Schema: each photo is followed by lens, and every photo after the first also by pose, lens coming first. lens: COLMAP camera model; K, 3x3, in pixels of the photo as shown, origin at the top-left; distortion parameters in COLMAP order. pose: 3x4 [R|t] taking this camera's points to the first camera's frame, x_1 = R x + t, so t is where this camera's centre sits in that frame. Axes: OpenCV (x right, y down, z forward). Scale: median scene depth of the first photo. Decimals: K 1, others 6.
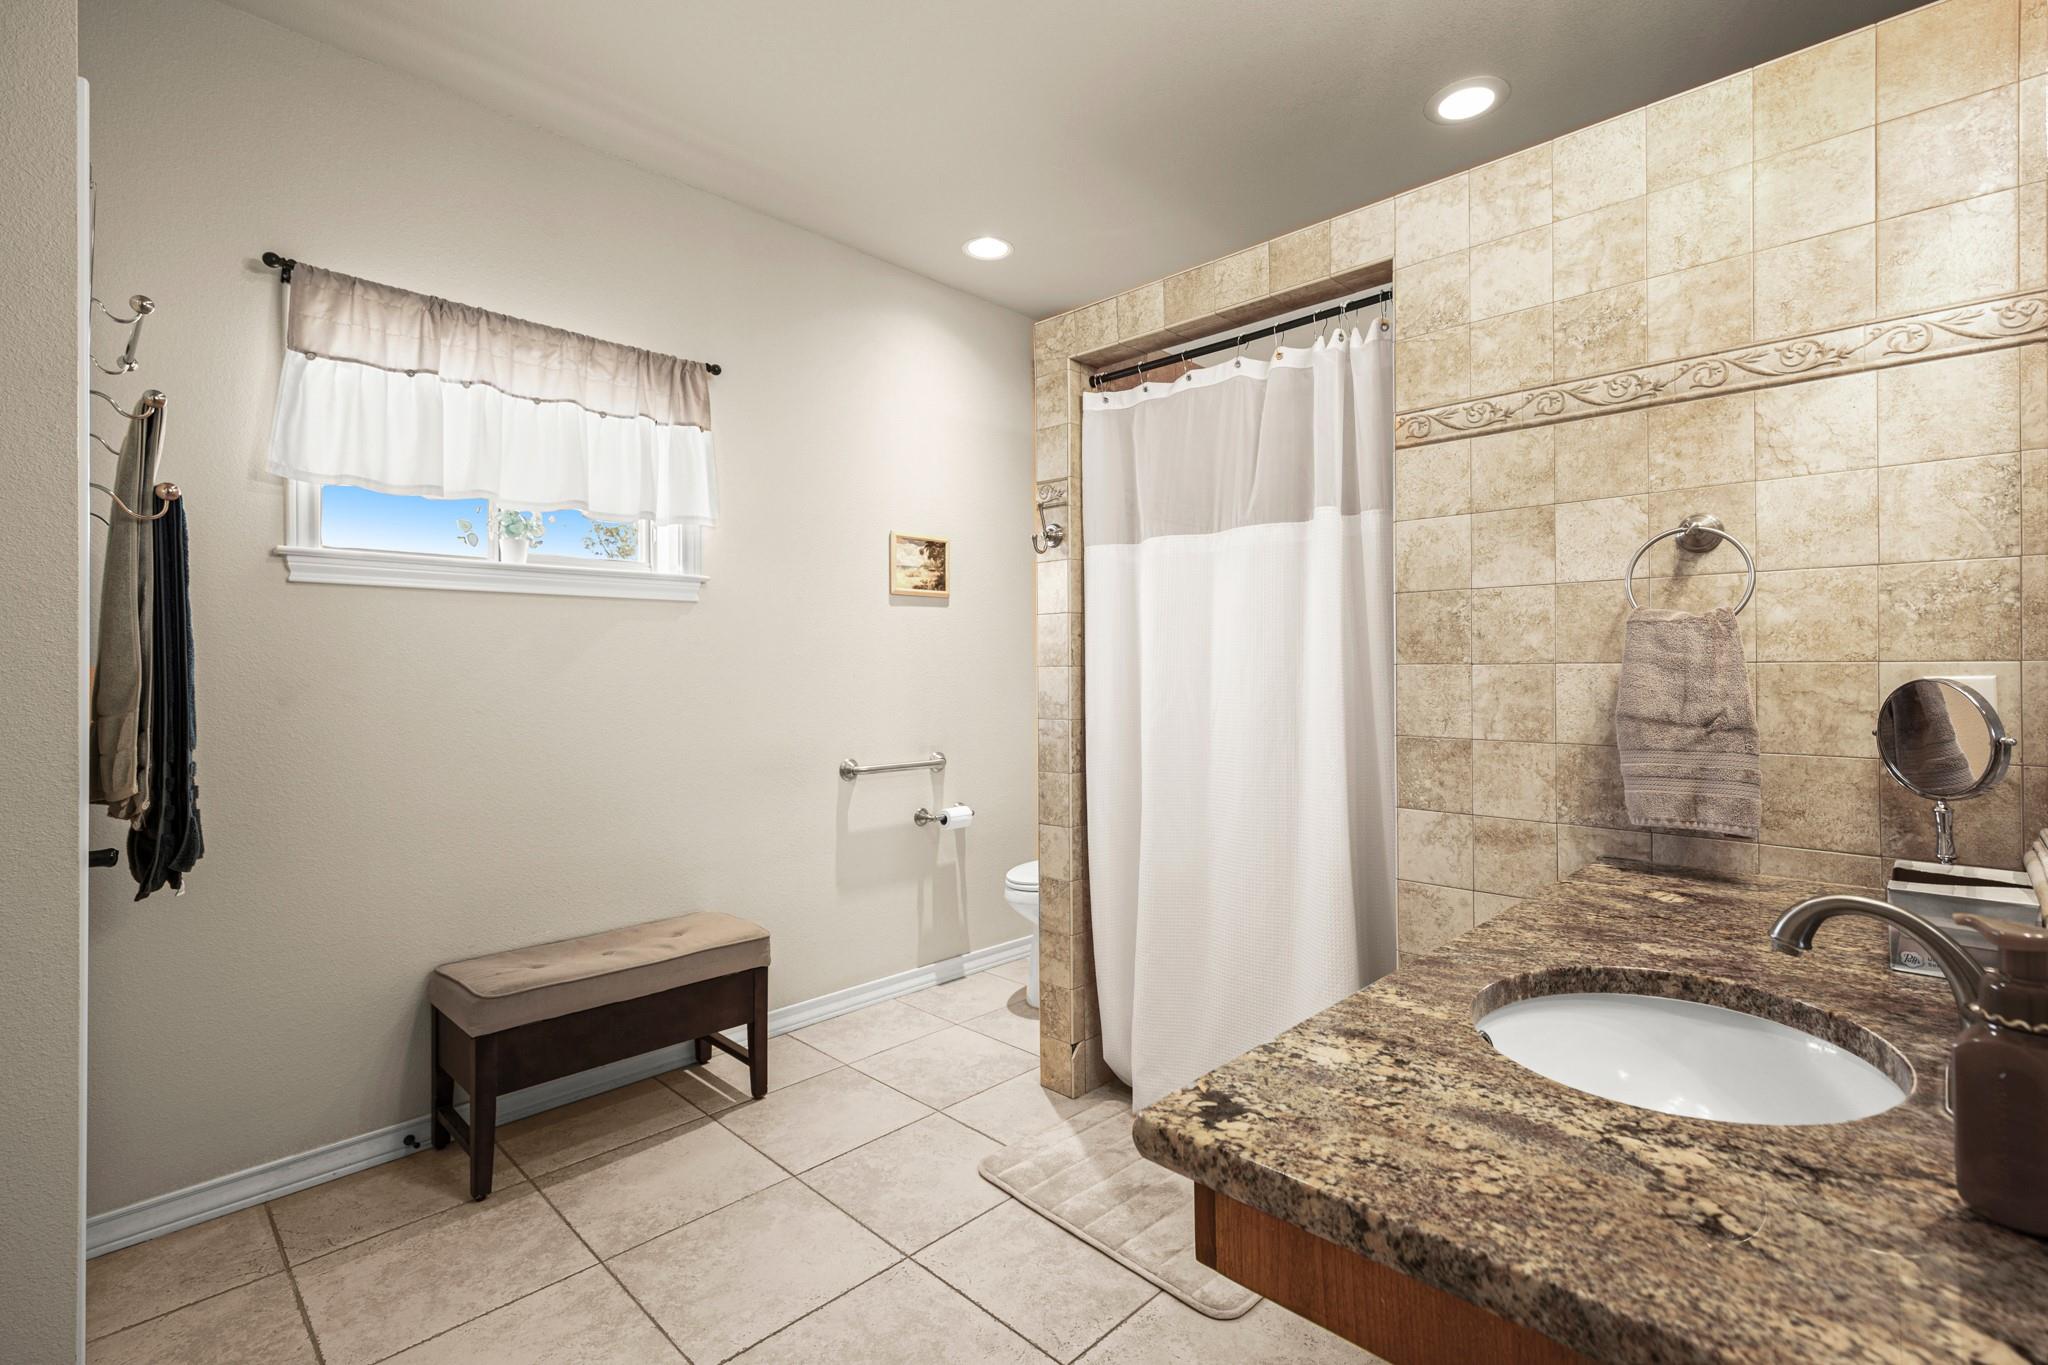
lens RADIAL K [[935.6, 0, 1025.6], [0, 935.6, 680.2], [0, 0, 1]] dist [0.003079, -0.000120]
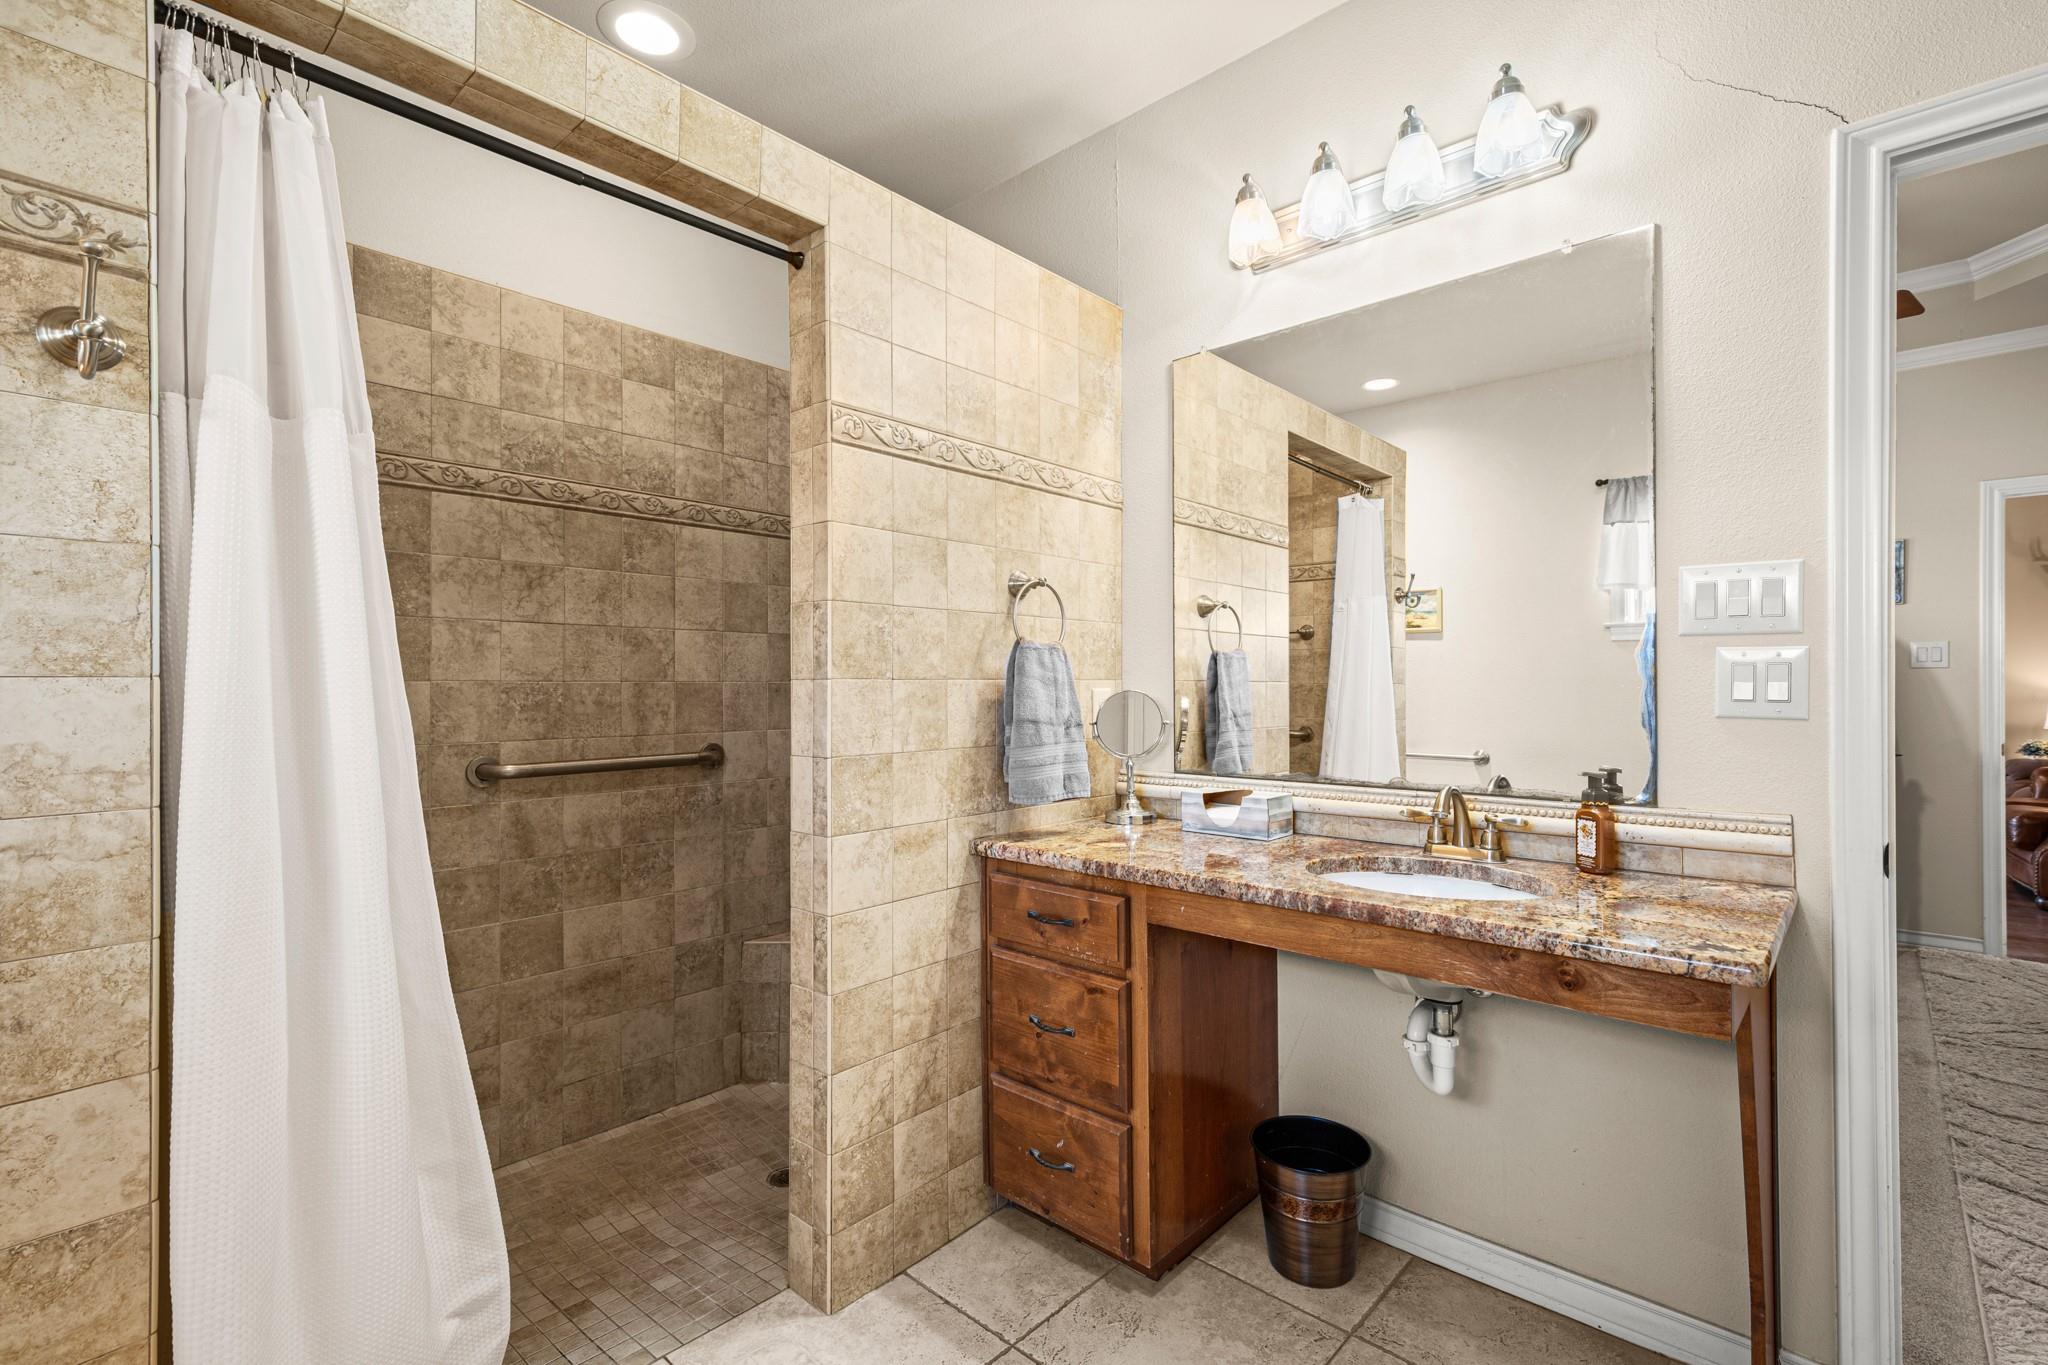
lens RADIAL K [[935.6, 0, 1025.1], [0, 935.6, 676.6], [0, 0, 1]] dist [0.003079, -0.000120]
pose [[-0.053050, -0.003429, 0.998586, -0.549735], [-0.001672, 0.999993, 0.003345, -0.024203], [-0.998590, -0.001492, -0.053055, 0.916938]]
